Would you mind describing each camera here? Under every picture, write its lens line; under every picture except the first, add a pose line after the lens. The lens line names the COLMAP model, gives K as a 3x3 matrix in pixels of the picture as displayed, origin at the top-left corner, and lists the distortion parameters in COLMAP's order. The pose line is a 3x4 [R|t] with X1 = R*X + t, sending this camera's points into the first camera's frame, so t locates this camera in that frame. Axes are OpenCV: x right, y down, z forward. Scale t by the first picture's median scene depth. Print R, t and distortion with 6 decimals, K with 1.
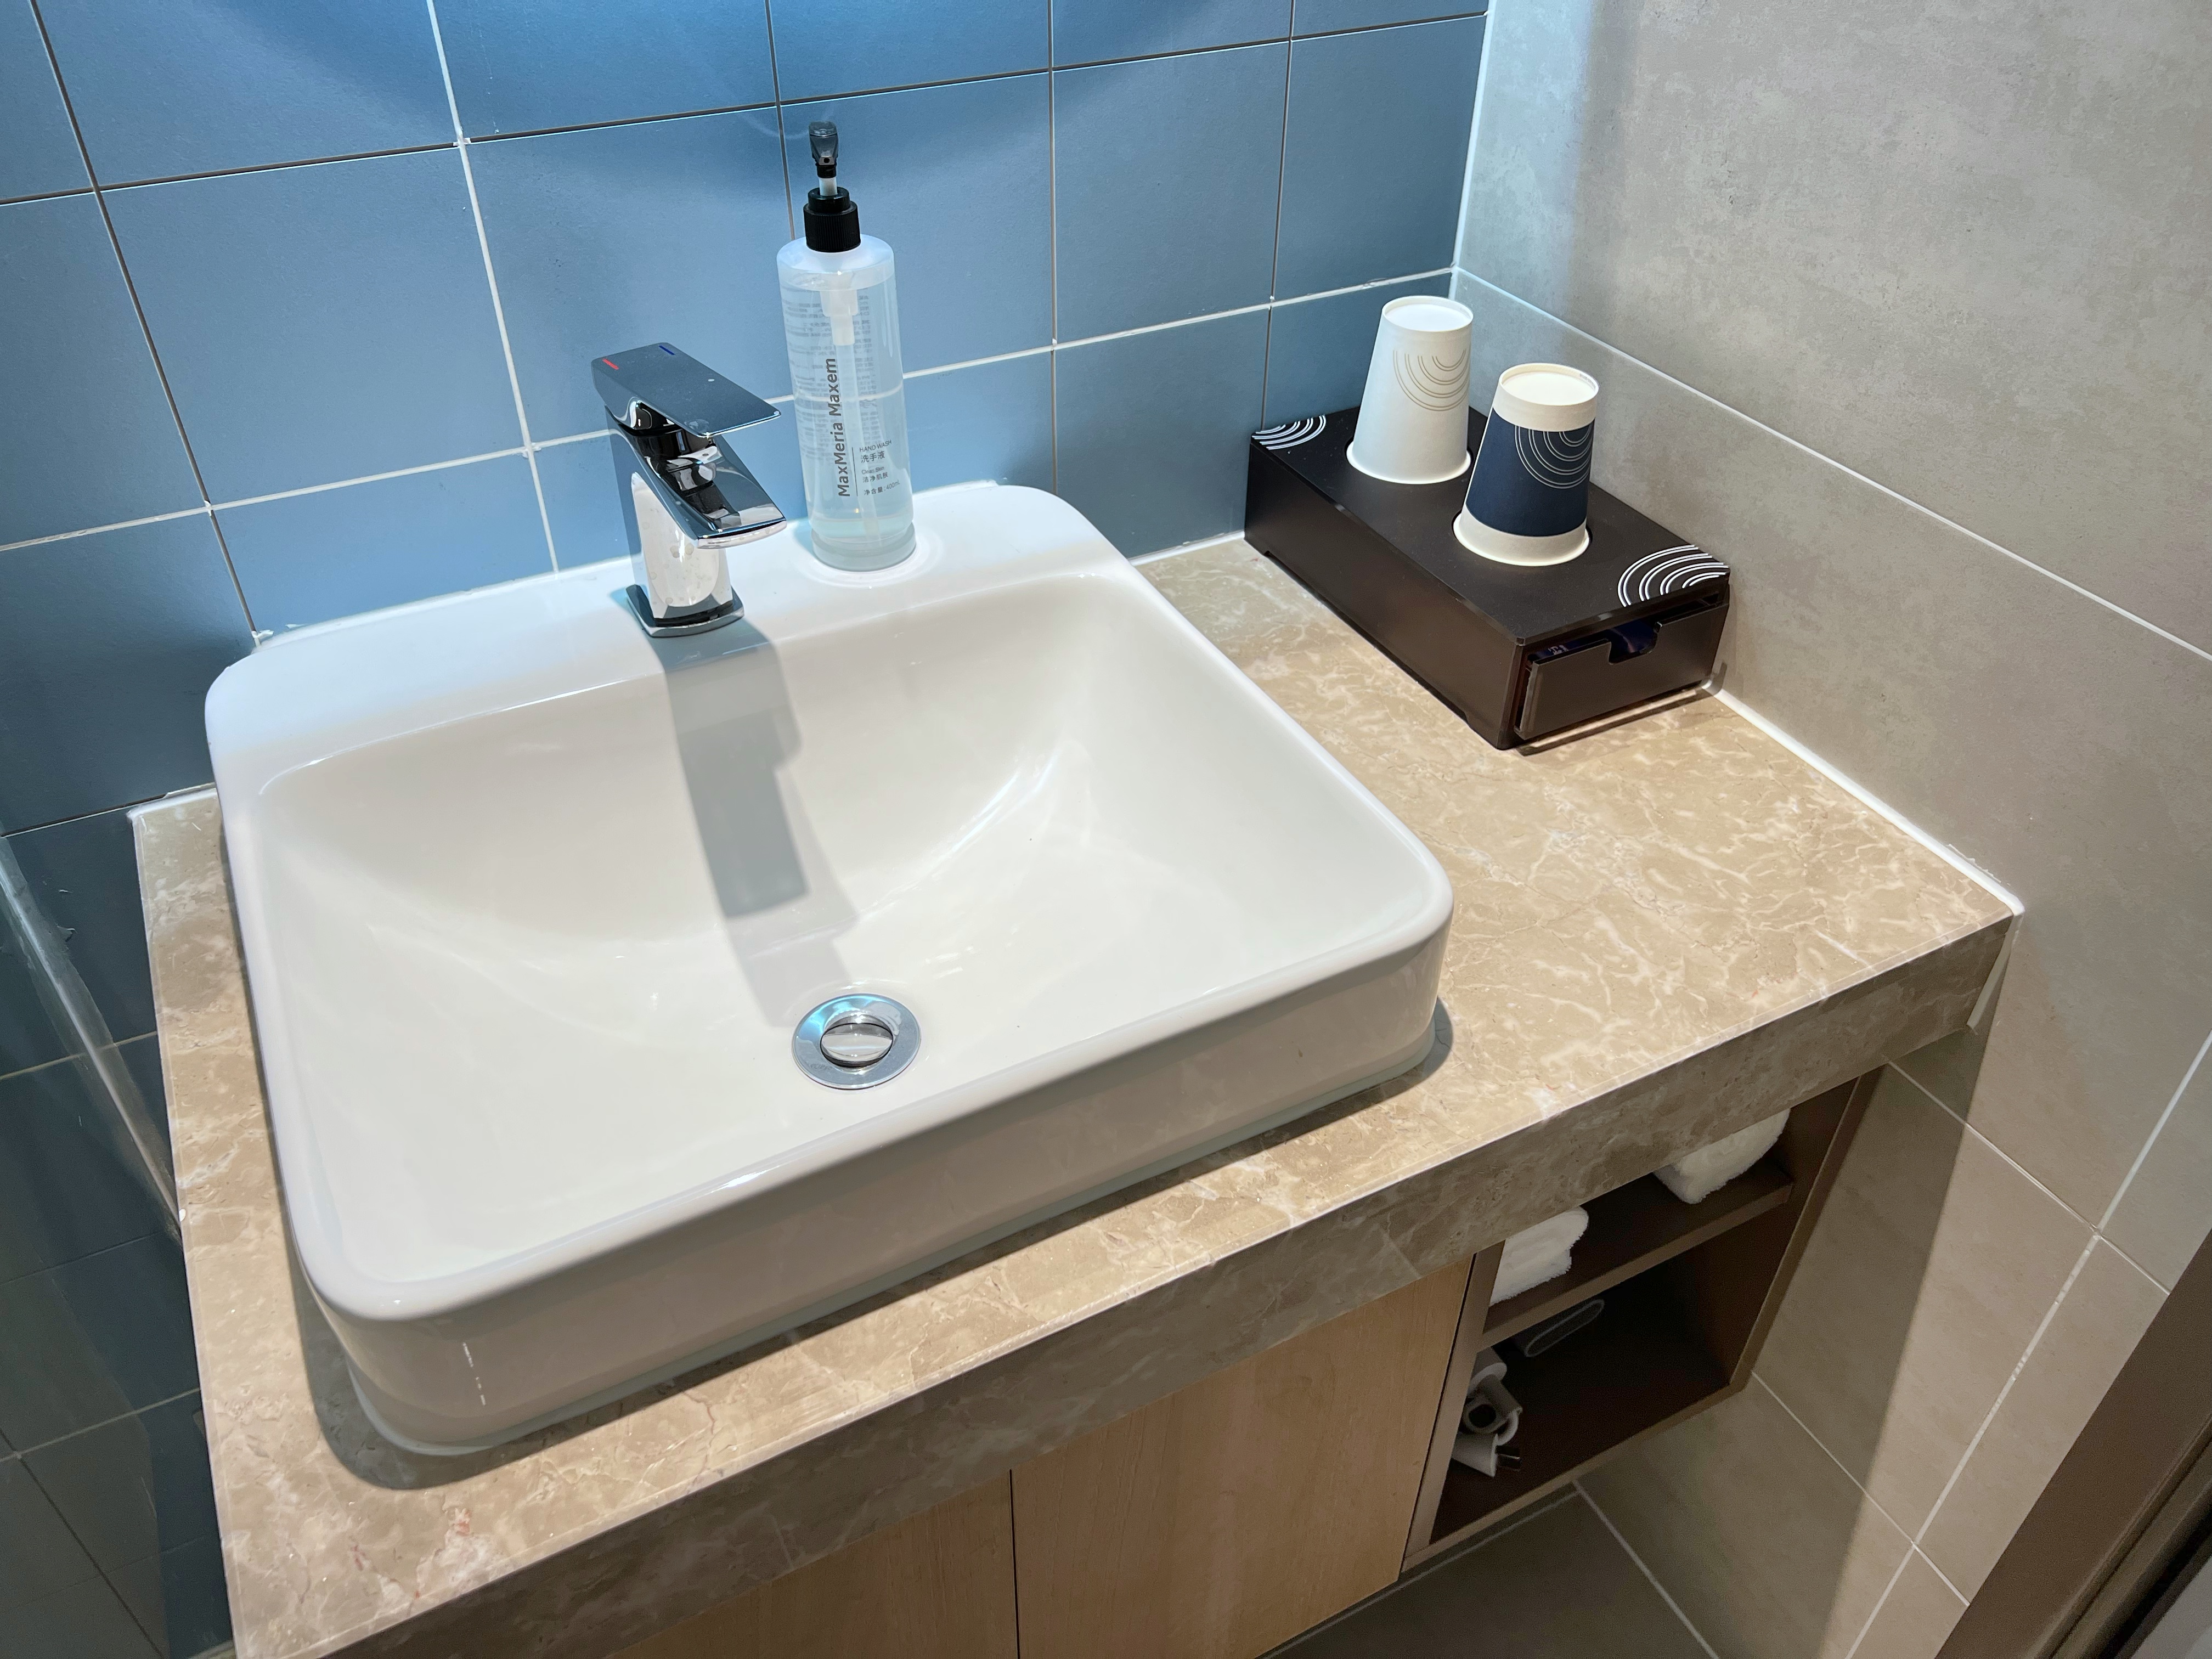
lens RADIAL K [[1665.8, 0, 1106.0], [0, 1665.8, 829.5], [0, 0, 1]] dist [0.008633, 0.001134]
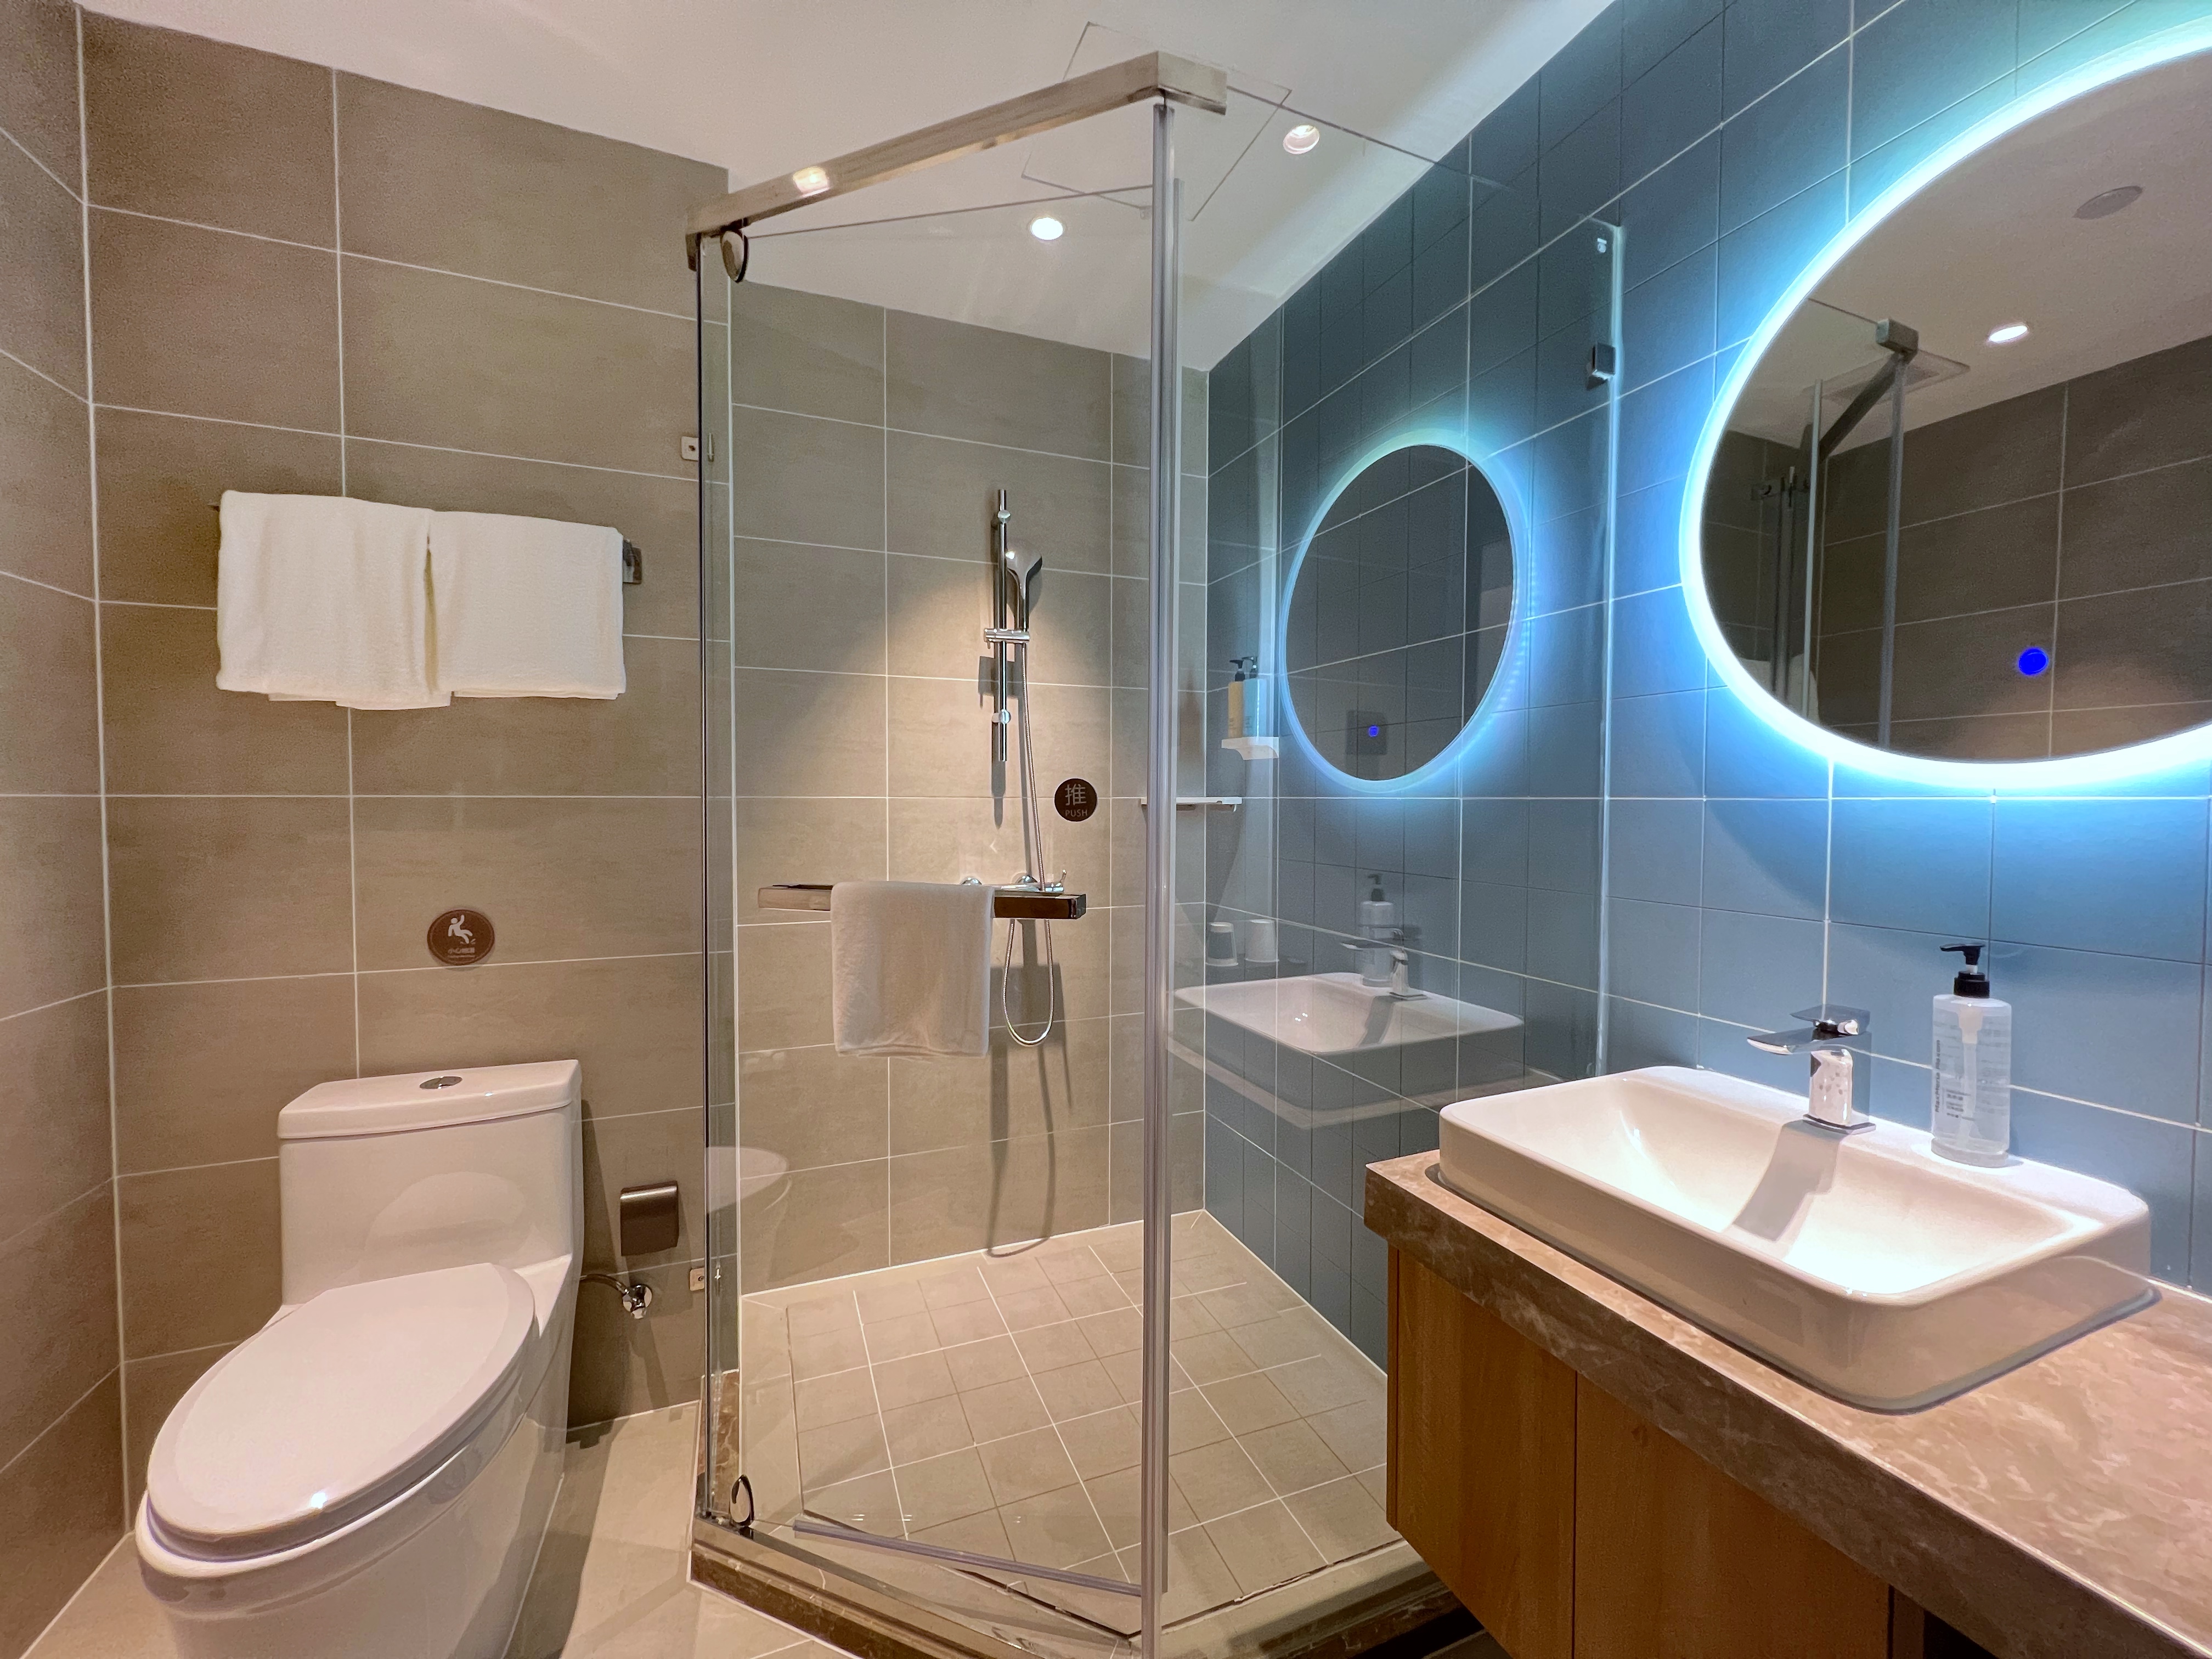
lens RADIAL K [[882.2, 0, 1106.0], [0, 882.2, 829.5], [0, 0, 1]] dist [0.000336, 0.000026]
pose [[-0.094865, 0.018061, -0.995326, 1.167794], [-0.611031, 0.788276, 0.072542, 0.074720], [0.785902, 0.615057, -0.063744, 0.106281]]
